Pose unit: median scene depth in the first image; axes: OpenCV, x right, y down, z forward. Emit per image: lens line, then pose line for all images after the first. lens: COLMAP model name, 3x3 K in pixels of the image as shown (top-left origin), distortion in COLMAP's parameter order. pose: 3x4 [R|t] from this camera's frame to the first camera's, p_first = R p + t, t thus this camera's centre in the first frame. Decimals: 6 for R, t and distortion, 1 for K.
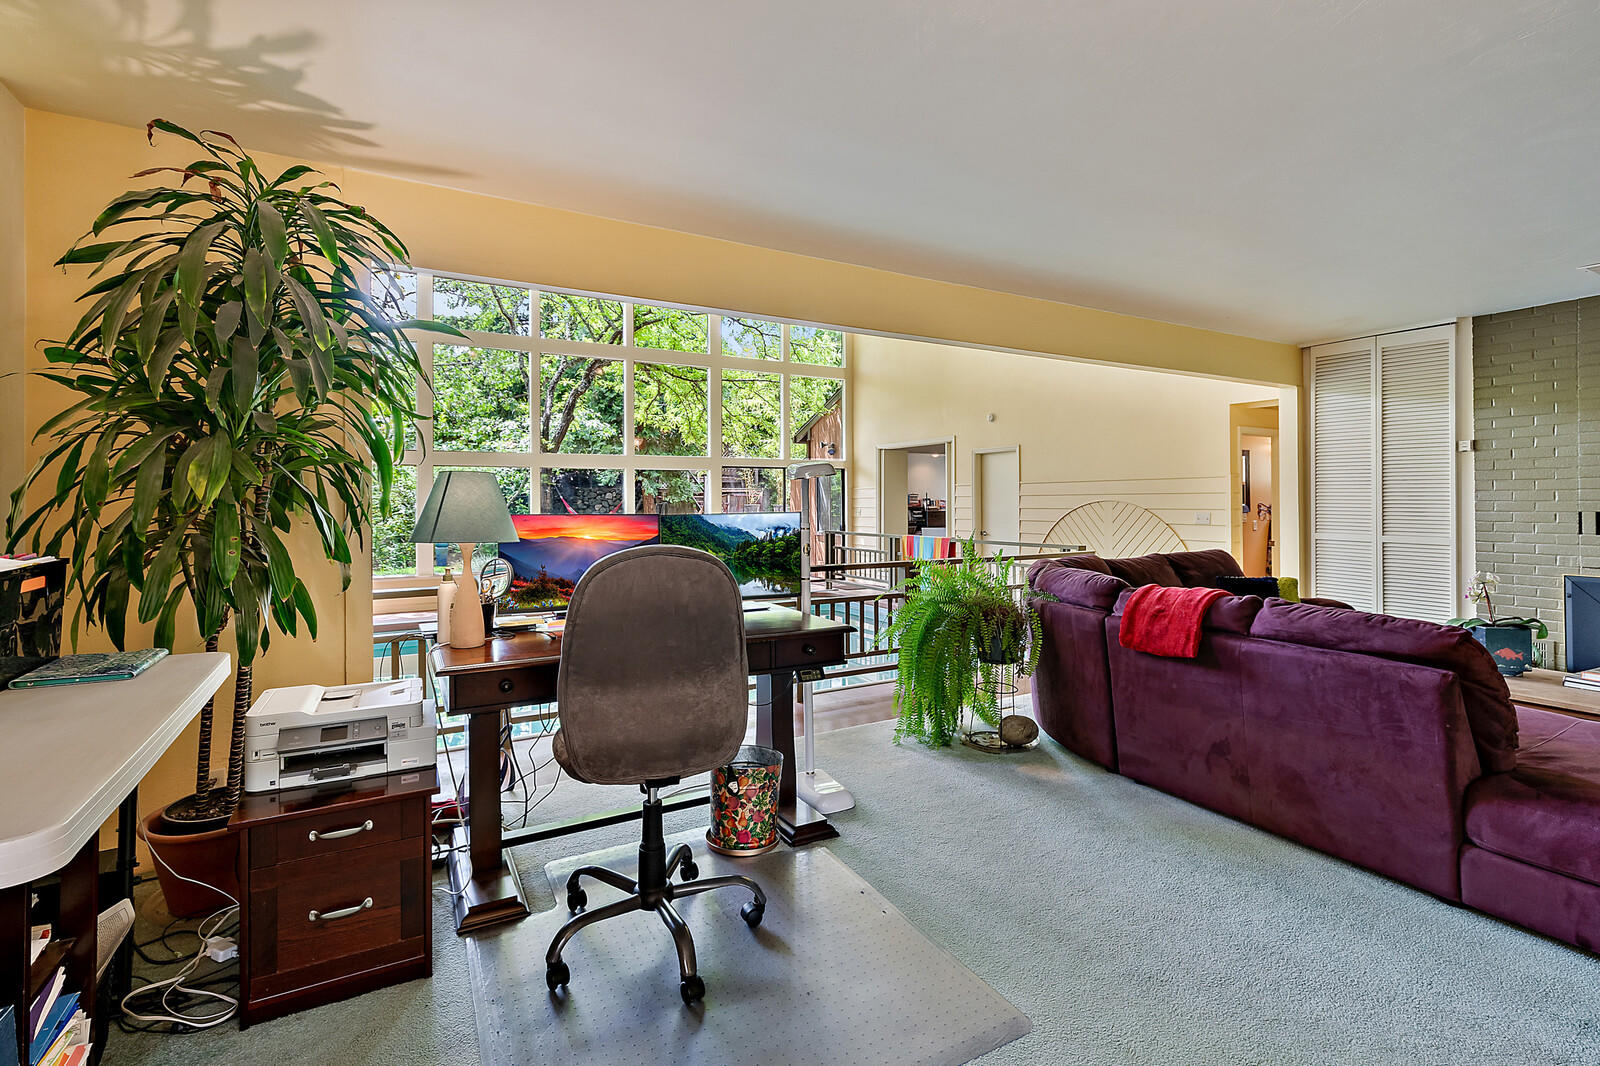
lens RADIAL K [[739.3, 0, 799.9], [0, 739.3, 500.6], [0, 0, 1]] dist [0.000824, -0.000573]
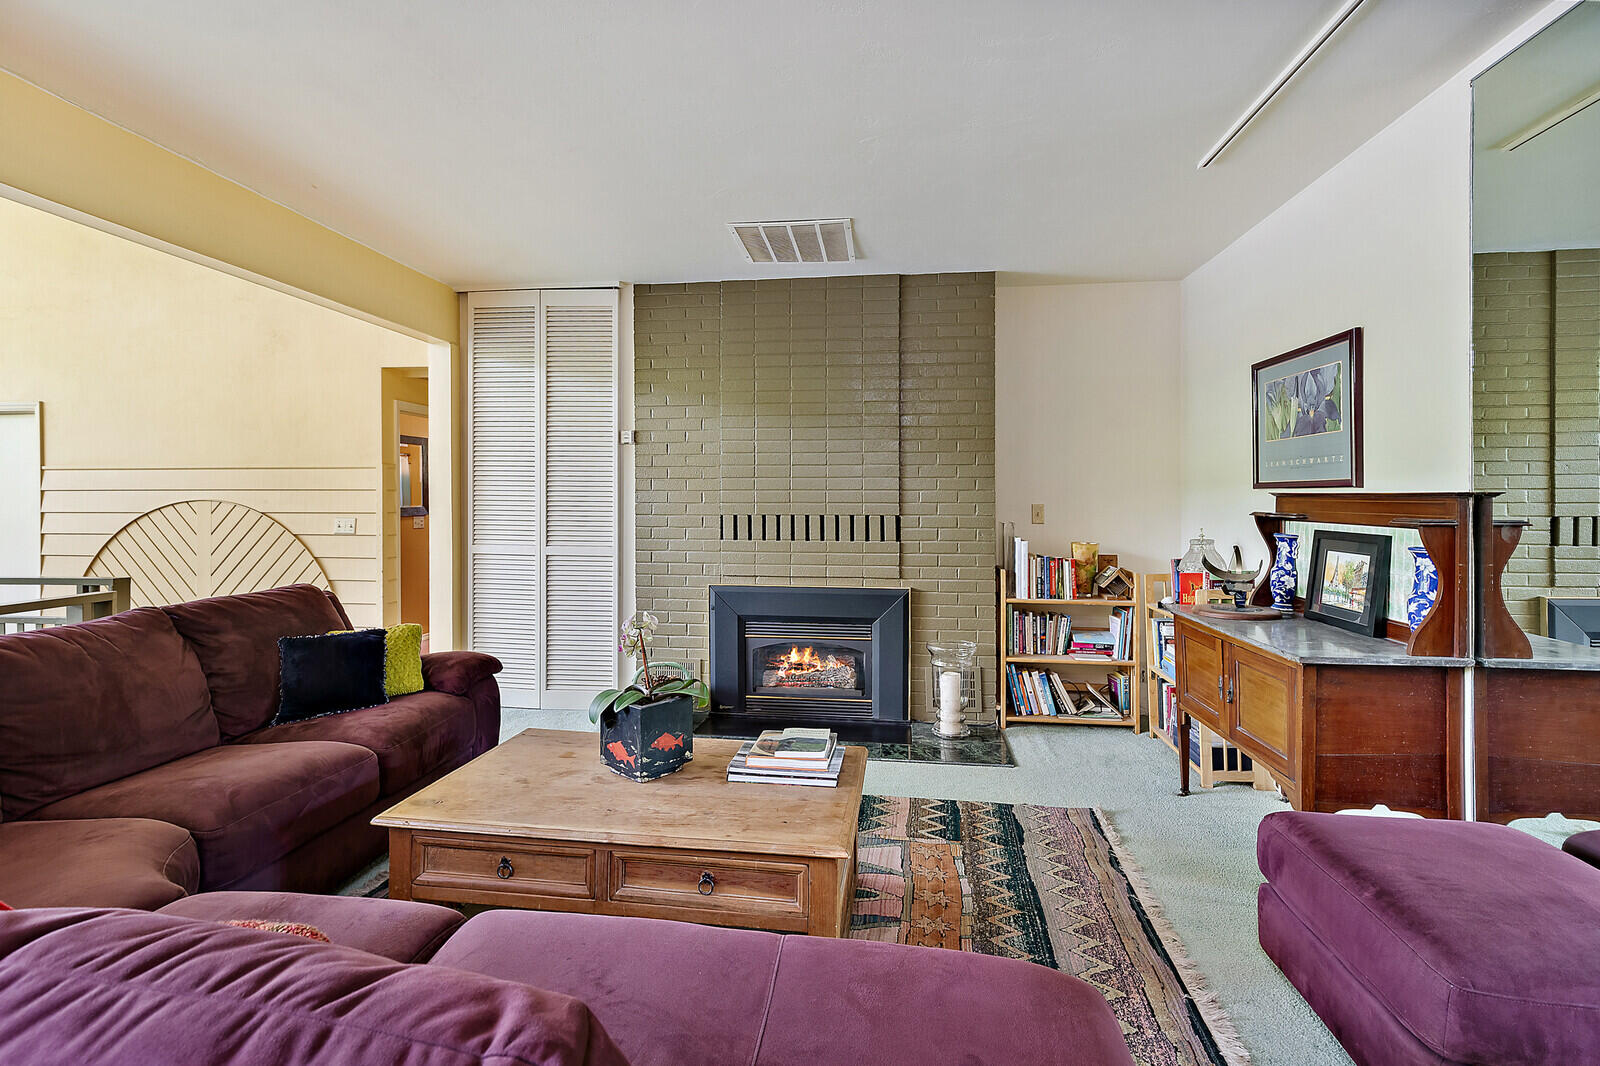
lens RADIAL K [[739.3, 0, 785.0], [0, 739.3, 501.5], [0, 0, 1]] dist [0.000824, -0.000573]
pose [[0.595573, 0.004165, 0.803291, 0.289009], [-0.005853, 0.999983, -0.000845, -0.001265], [-0.803280, -0.004198, 0.595587, 0.308959]]
